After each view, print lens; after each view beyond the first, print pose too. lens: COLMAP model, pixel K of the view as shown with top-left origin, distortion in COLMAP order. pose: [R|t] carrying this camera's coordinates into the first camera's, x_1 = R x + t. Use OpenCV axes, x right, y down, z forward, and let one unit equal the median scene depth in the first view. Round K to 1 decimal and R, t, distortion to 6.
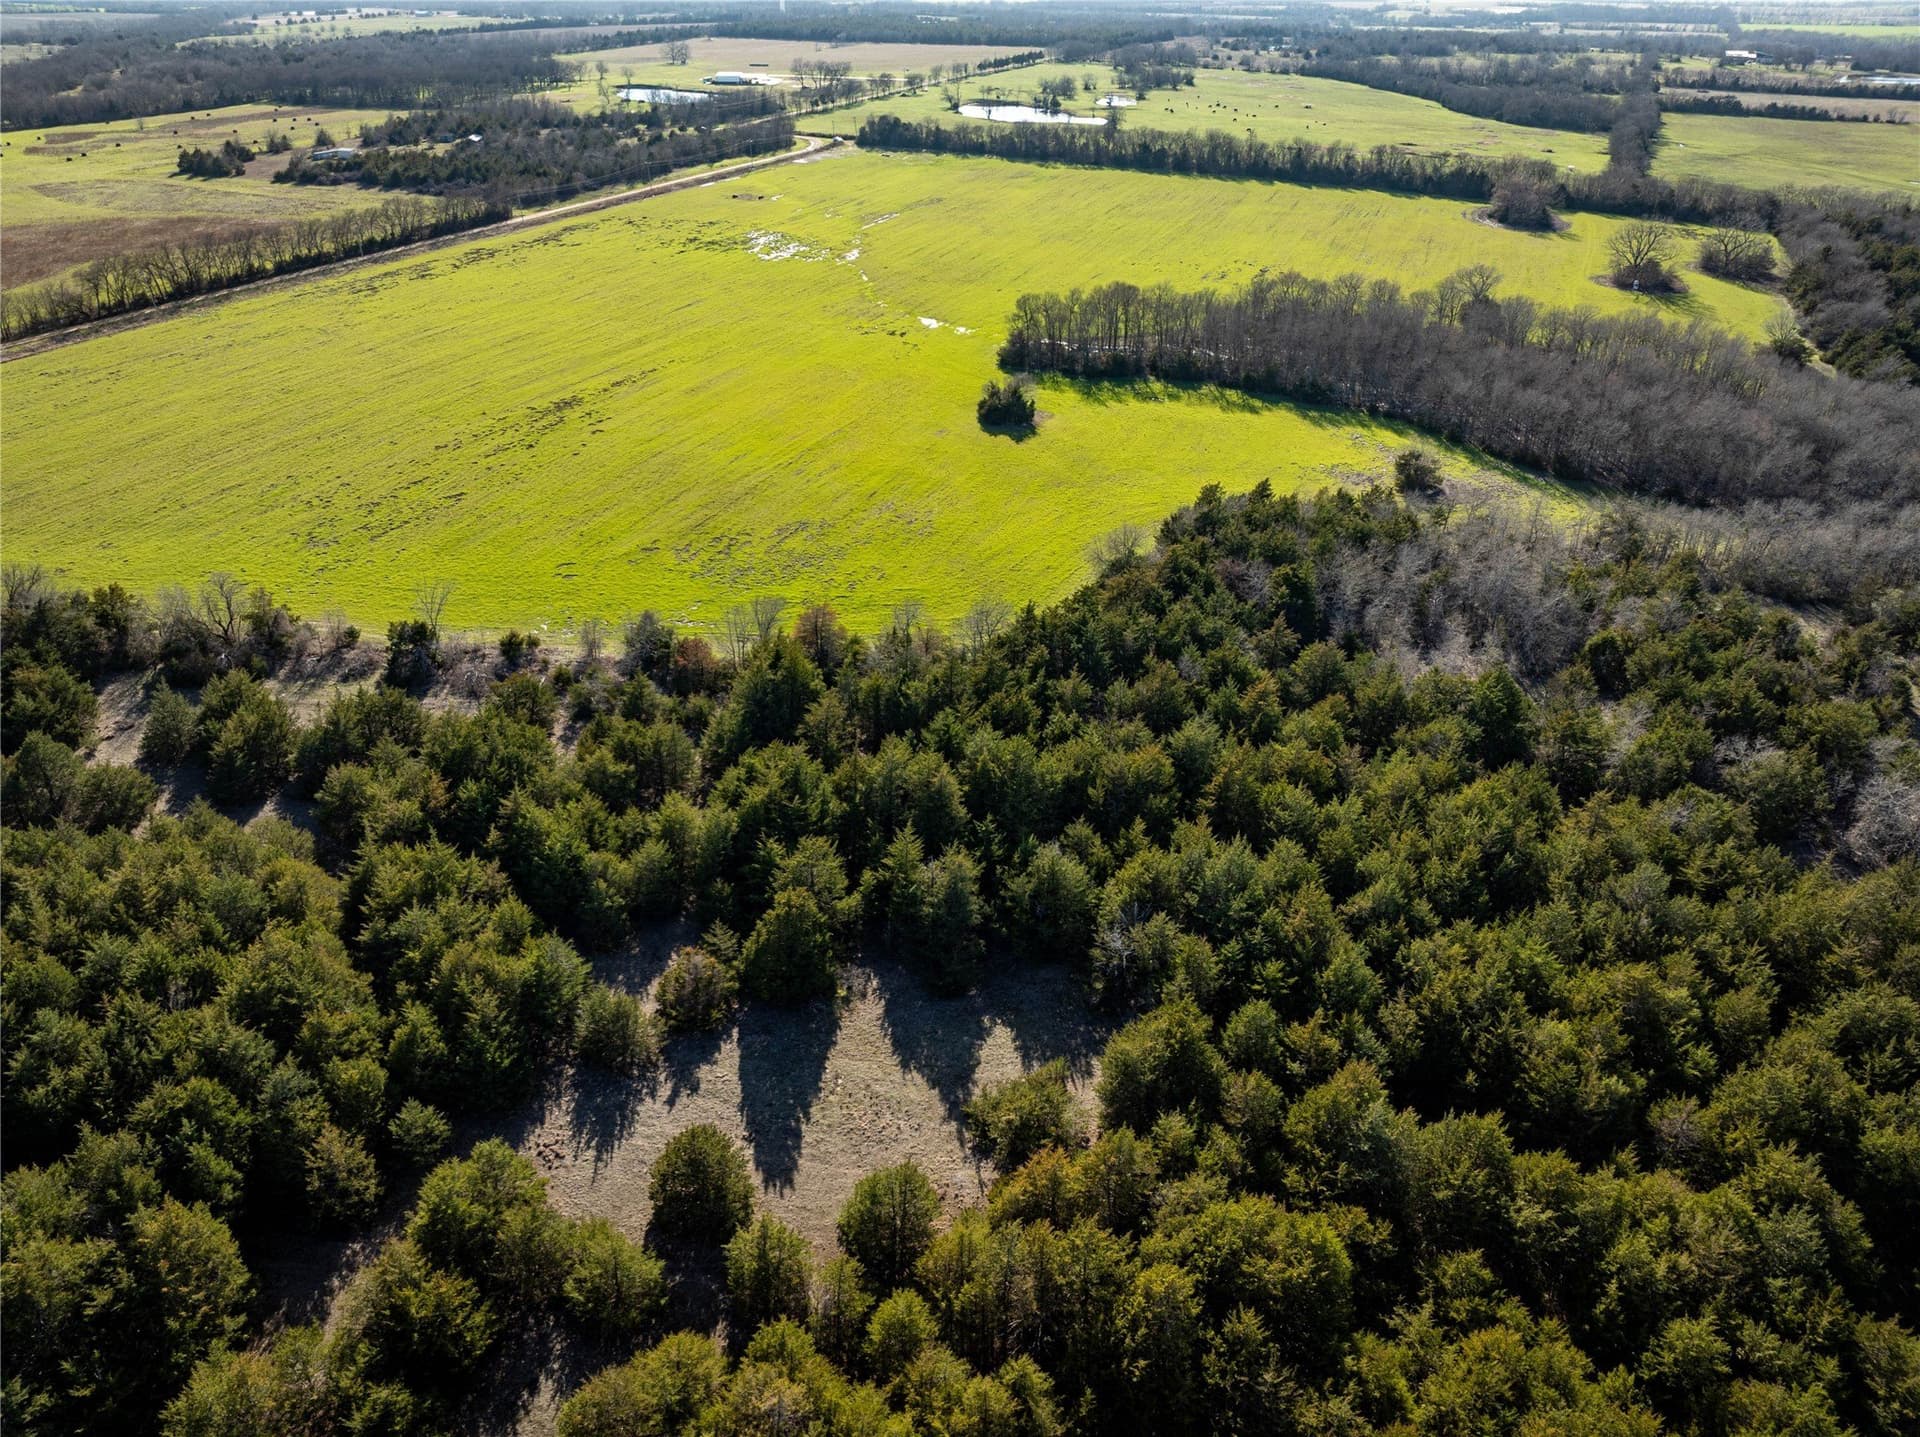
lens RADIAL K [[1358.4, 0, 953.5], [0, 1358.4, 717.5], [0, 0, 1]] dist [-0.035816, 0.009198]
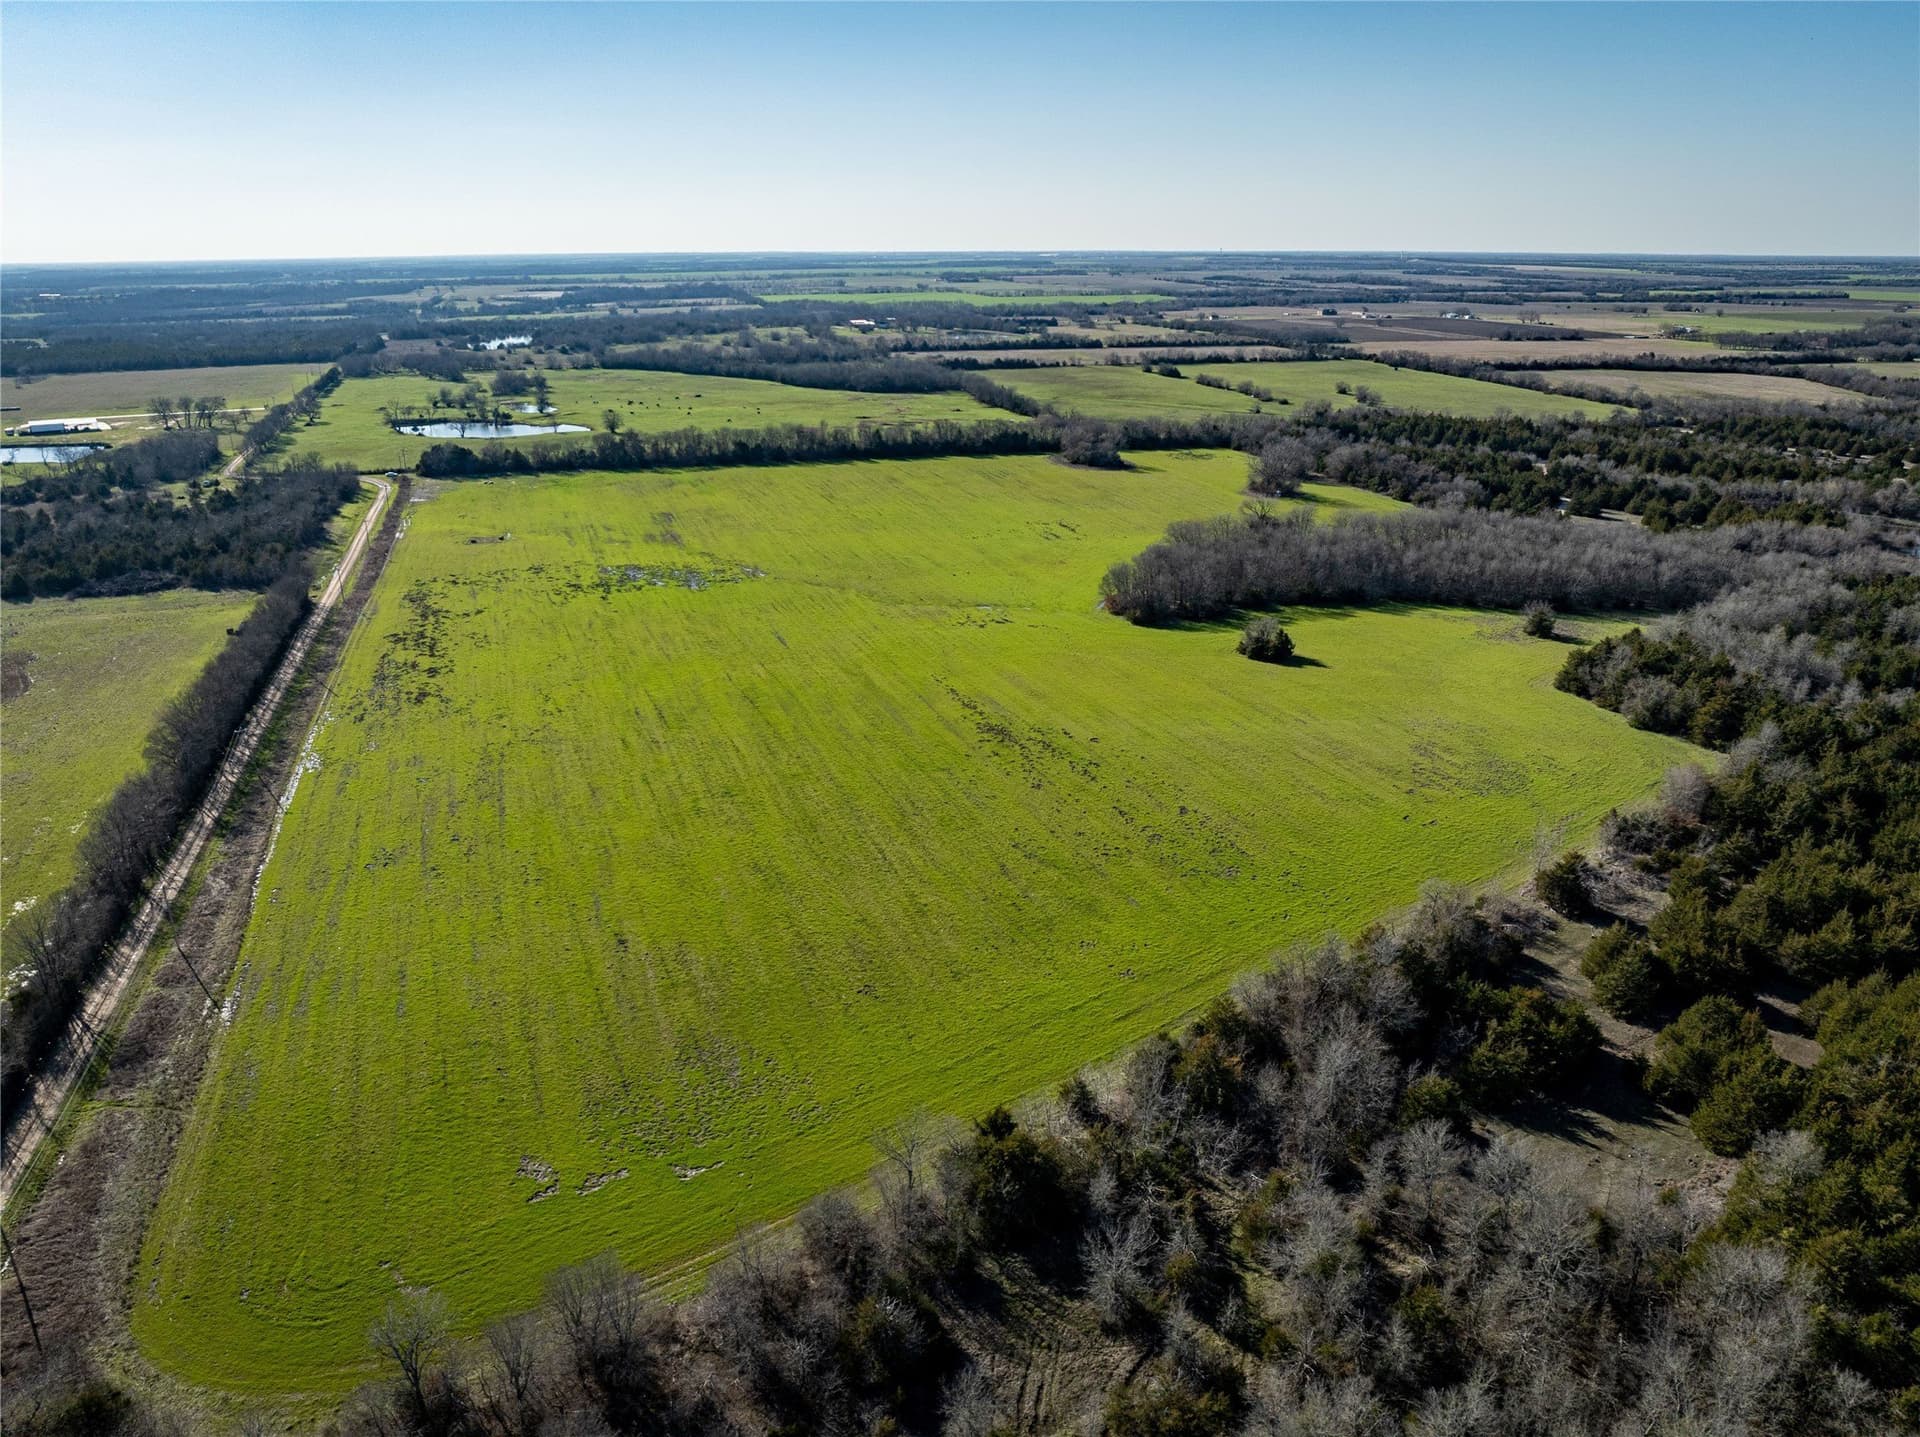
lens RADIAL K [[1358.4, 0, 967.2], [0, 1358.4, 712.9], [0, 0, 1]] dist [-0.035816, 0.009198]
pose [[0.747059, -0.230521, 0.623508, -1.135983], [0.340018, 0.938476, -0.060424, -0.227770], [-0.571218, 0.257144, 0.779479, 0.245153]]
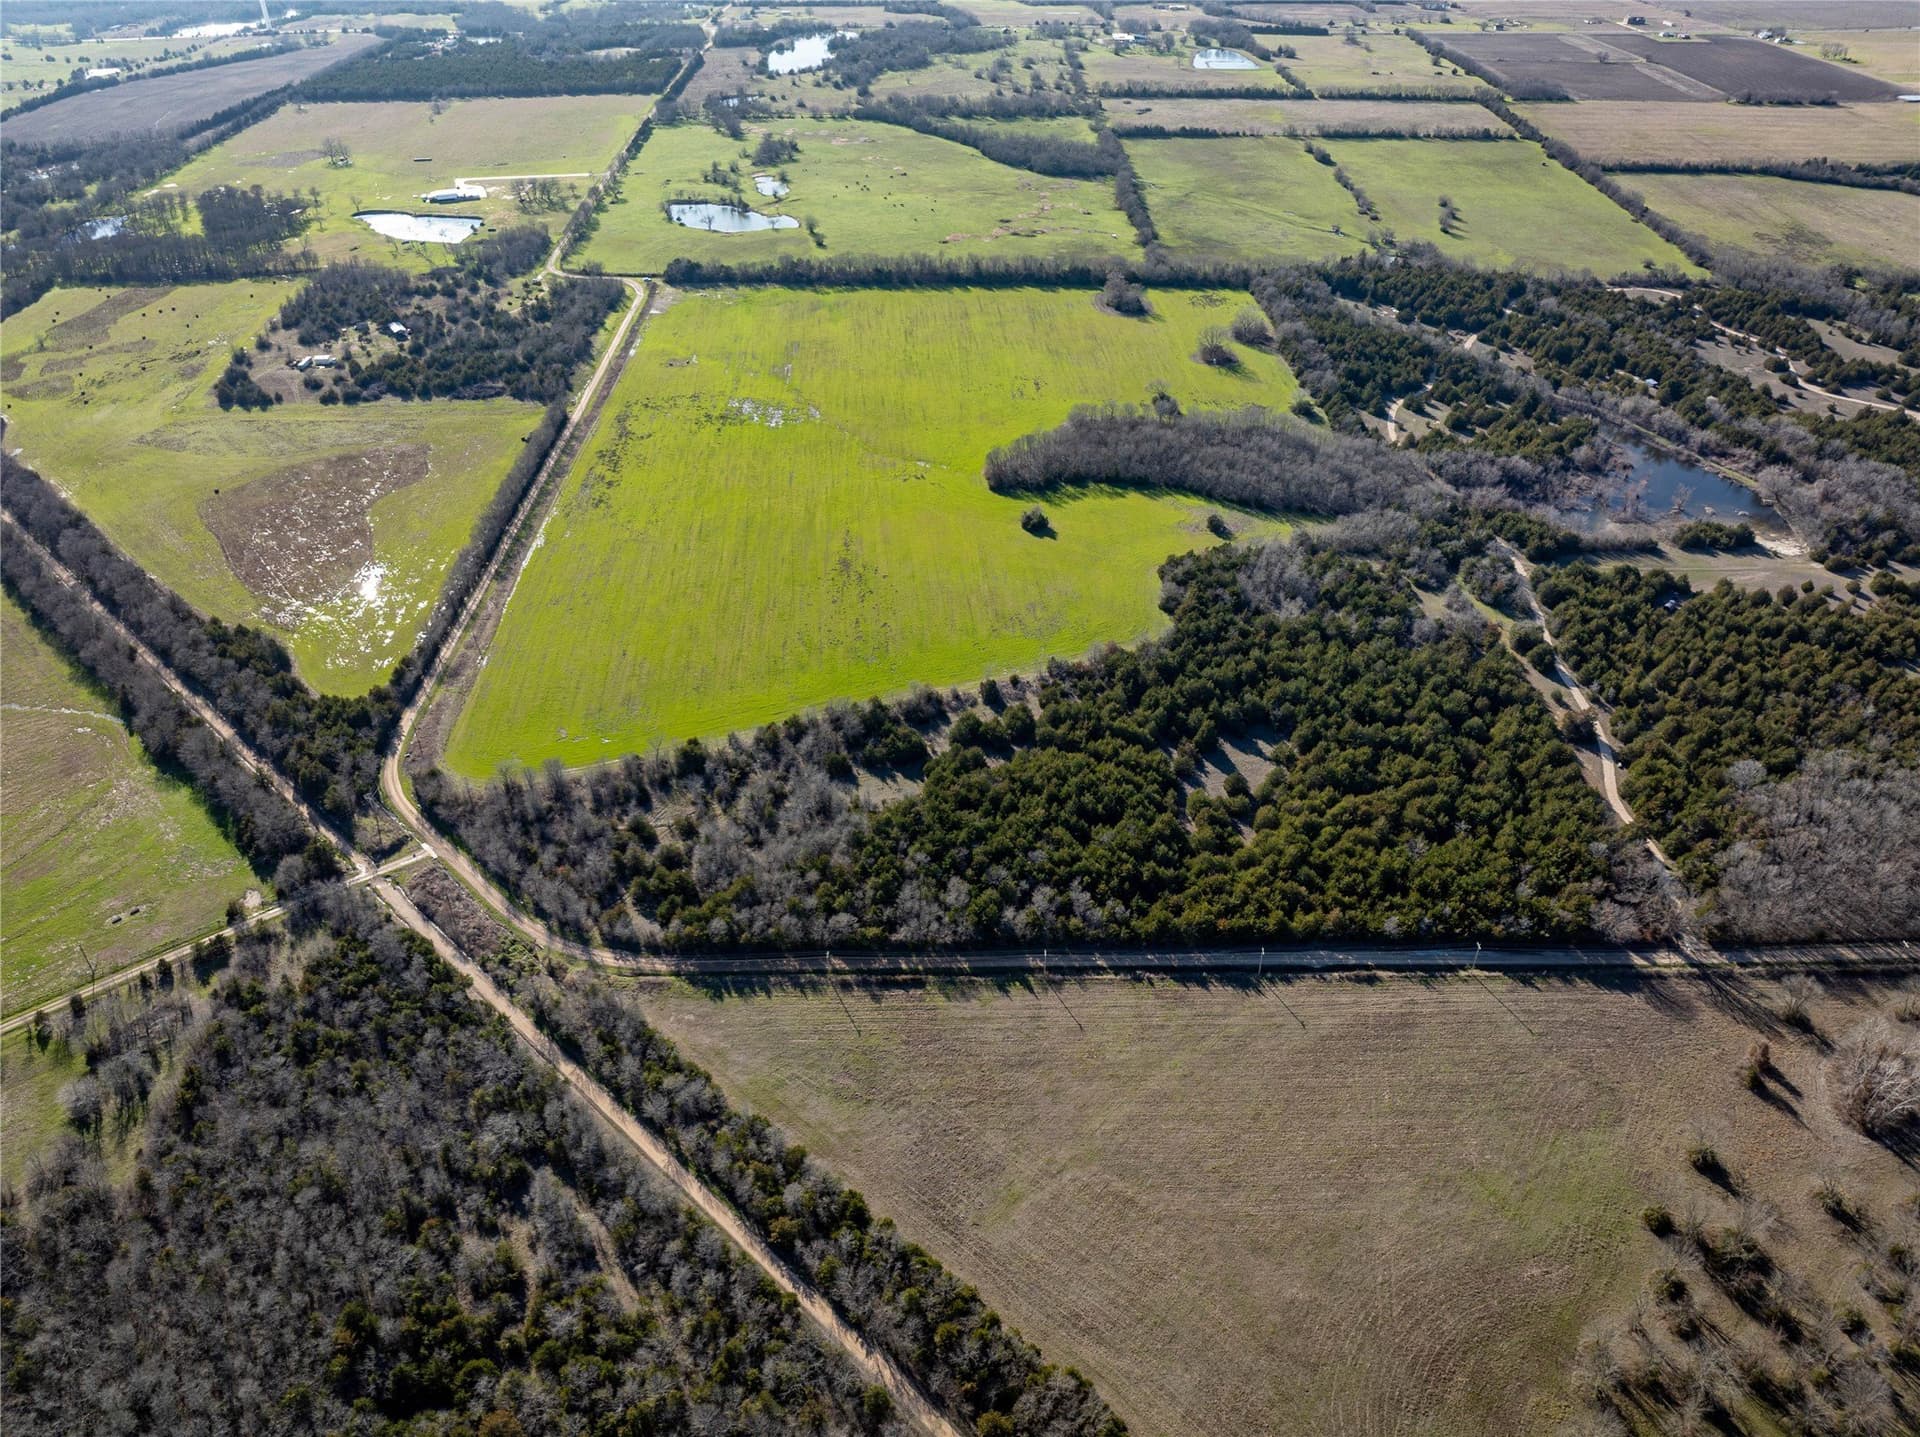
lens RADIAL K [[1358.4, 0, 948.9], [0, 1358.4, 718.0], [0, 0, 1]] dist [-0.035816, 0.009198]
pose [[0.905129, -0.258692, 0.337372, -1.093554], [0.226081, 0.964938, 0.133350, -0.294548], [-0.360039, -0.044426, 0.931879, -1.223178]]
